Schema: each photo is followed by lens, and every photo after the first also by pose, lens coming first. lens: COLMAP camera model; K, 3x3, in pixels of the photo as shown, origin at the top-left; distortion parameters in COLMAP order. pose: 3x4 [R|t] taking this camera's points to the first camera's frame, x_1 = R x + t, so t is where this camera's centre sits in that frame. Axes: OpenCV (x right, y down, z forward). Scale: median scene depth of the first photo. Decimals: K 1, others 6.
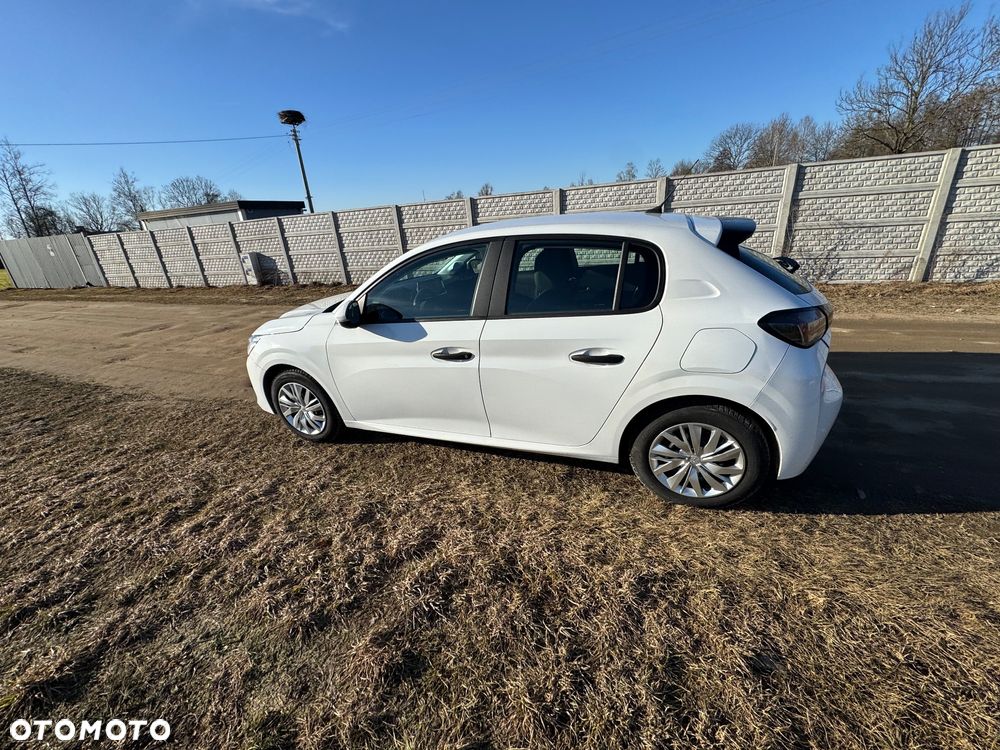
lens RADIAL K [[394.3, 0, 499.0], [0, 394.3, 374.4], [0, 0, 1]] dist [-0.001526, 0.000140]
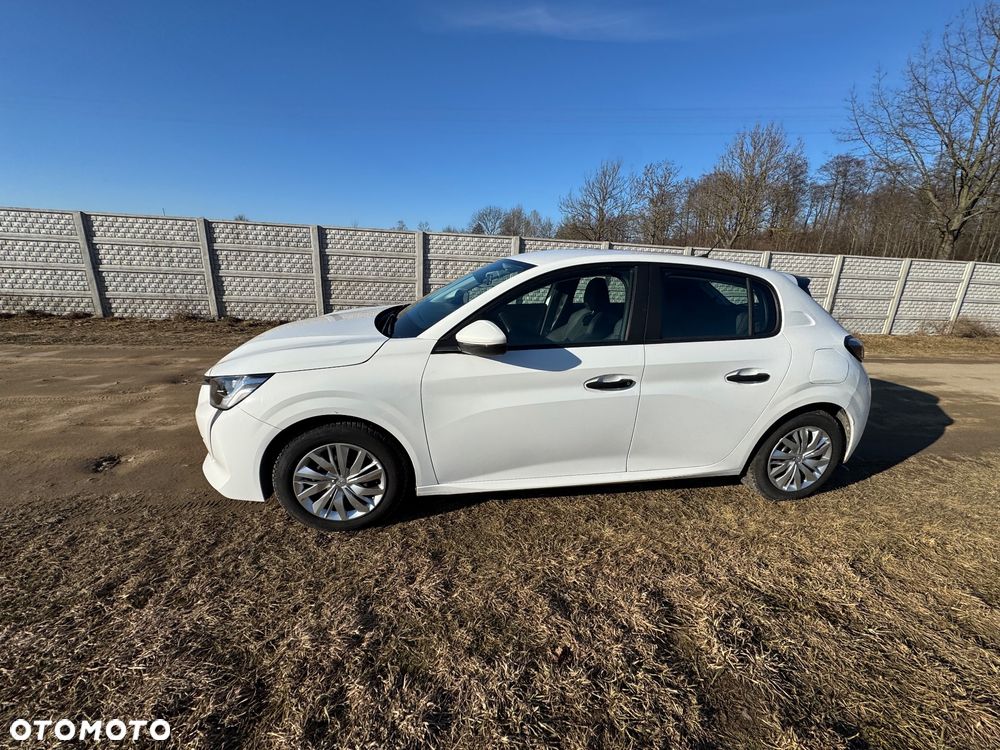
lens RADIAL K [[394.3, 0, 498.7], [0, 394.3, 374.6], [0, 0, 1]] dist [-0.001526, 0.000140]
pose [[0.853368, -0.029452, 0.520476, -0.794070], [0.090130, 0.991703, -0.091660, -0.009117], [-0.513458, 0.125130, 0.848942, 0.361502]]
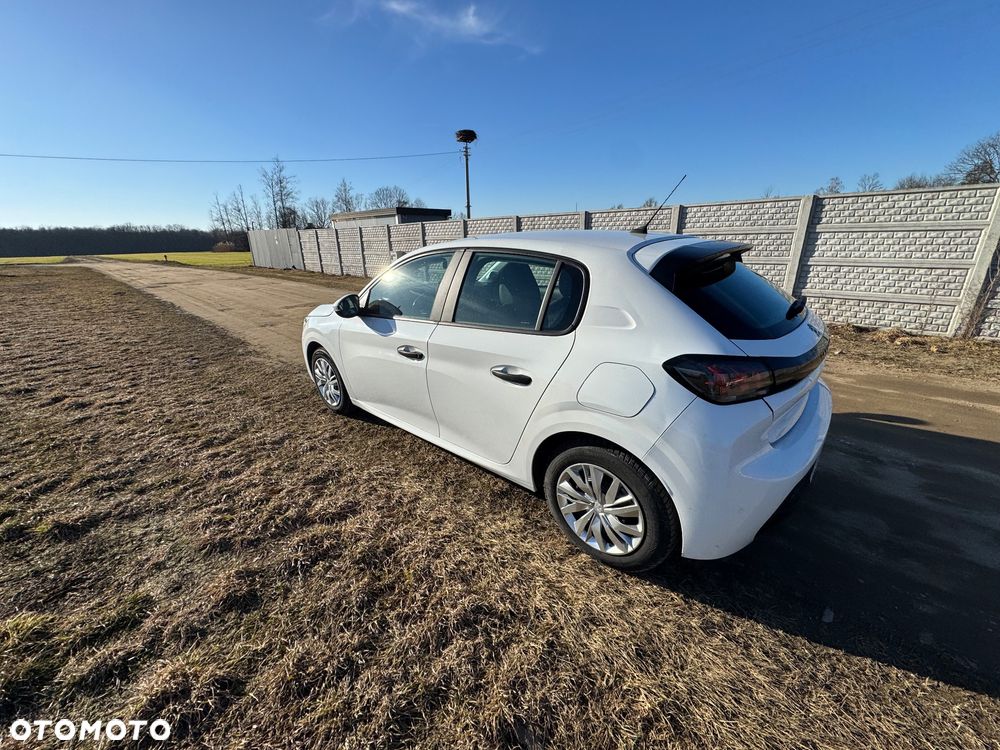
lens RADIAL K [[394.3, 0, 498.7], [0, 394.3, 374.6], [0, 0, 1]] dist [-0.001526, 0.000140]
pose [[0.931483, 0.168114, -0.322610, 0.458378], [-0.176611, 0.984276, 0.002978, -0.036587], [0.318038, 0.054203, 0.946527, 0.059621]]
